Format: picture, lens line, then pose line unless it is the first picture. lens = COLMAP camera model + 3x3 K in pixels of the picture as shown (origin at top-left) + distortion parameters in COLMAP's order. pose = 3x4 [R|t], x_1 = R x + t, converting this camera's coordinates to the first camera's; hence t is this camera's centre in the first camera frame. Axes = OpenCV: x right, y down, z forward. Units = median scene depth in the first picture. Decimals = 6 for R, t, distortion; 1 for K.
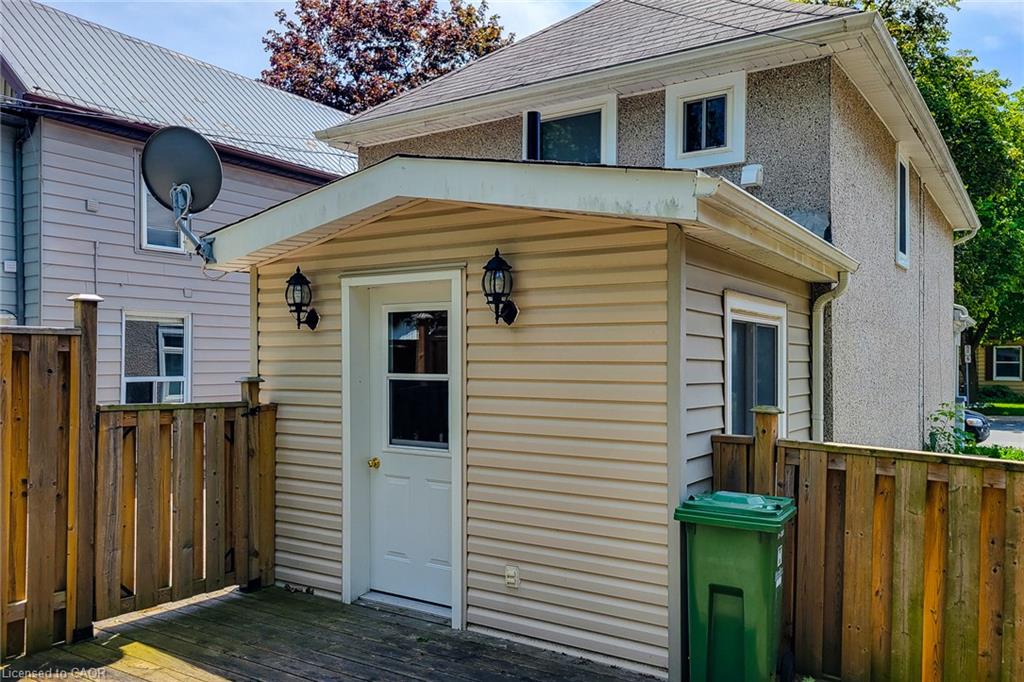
lens RADIAL K [[807.5, 0, 512.8], [0, 807.5, 345.8], [0, 0, 1]] dist [0.034445, -0.002471]
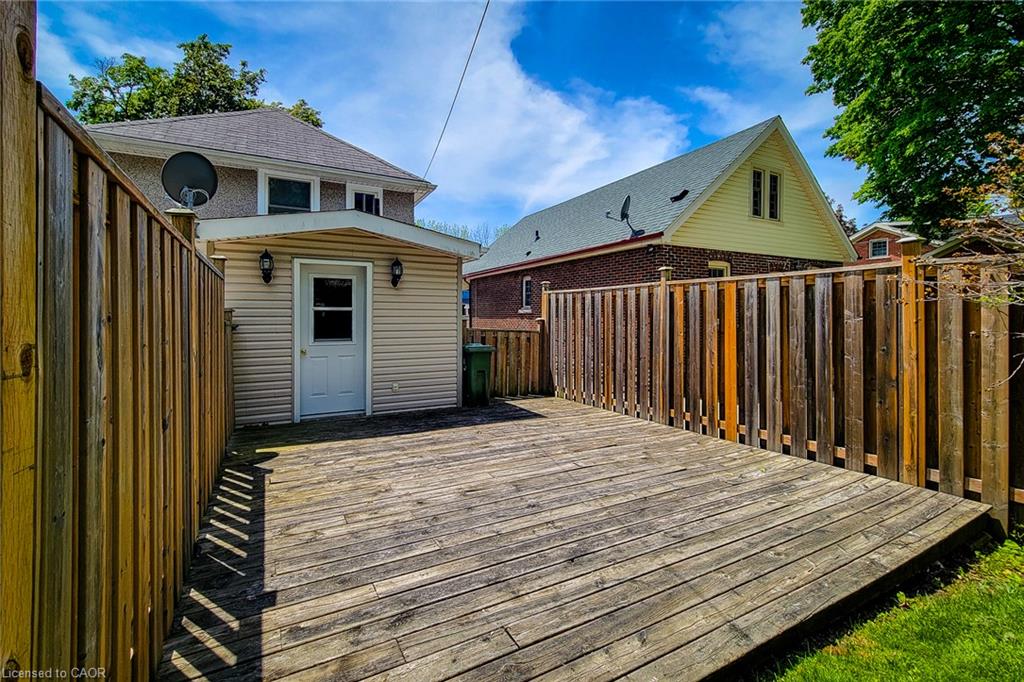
lens RADIAL K [[430.1, 0, 509.6], [0, 430.1, 309.5], [0, 0, 1]] dist [-0.000283, -0.000061]
pose [[0.481517, 0.010077, 0.876379, -0.868359], [-0.016038, 0.999868, -0.002685, 0.034771], [-0.876290, -0.012763, 0.481615, 0.043578]]
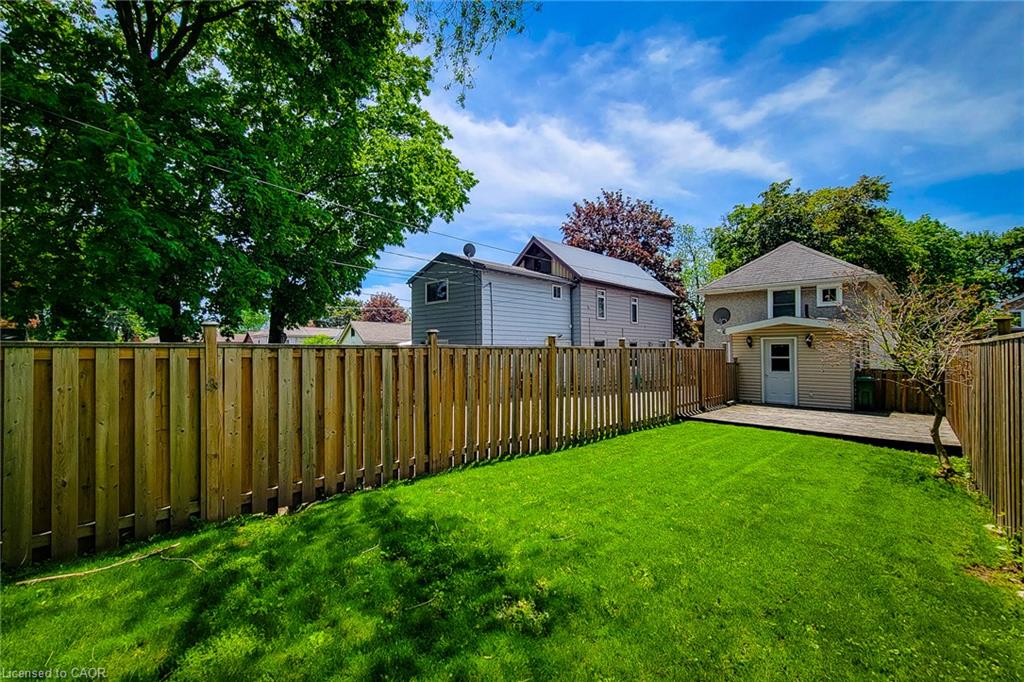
lens RADIAL K [[442.9, 0, 496.3], [0, 442.9, 347.2], [0, 0, 1]] dist [0.000164, -0.000115]
pose [[0.979420, -0.004374, -0.201786, -1.245091], [0.005192, 0.999980, 0.003525, -0.043004], [0.201766, -0.004500, 0.979423, -1.962983]]
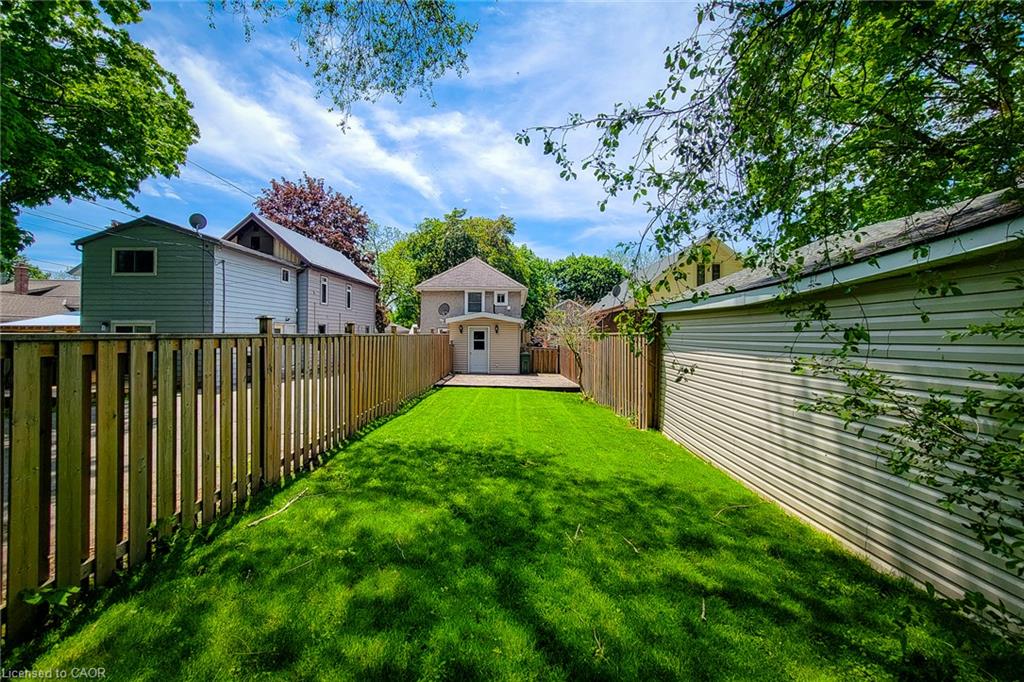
lens RADIAL K [[424.3, 0, 512.4], [0, 424.3, 334.4], [0, 0, 1]] dist [0.001082, 0.000076]
pose [[0.844637, 0.003457, 0.535329, -1.834499], [-0.012078, 0.999848, 0.012600, -0.065053], [-0.535203, -0.017108, 0.844550, -2.272159]]
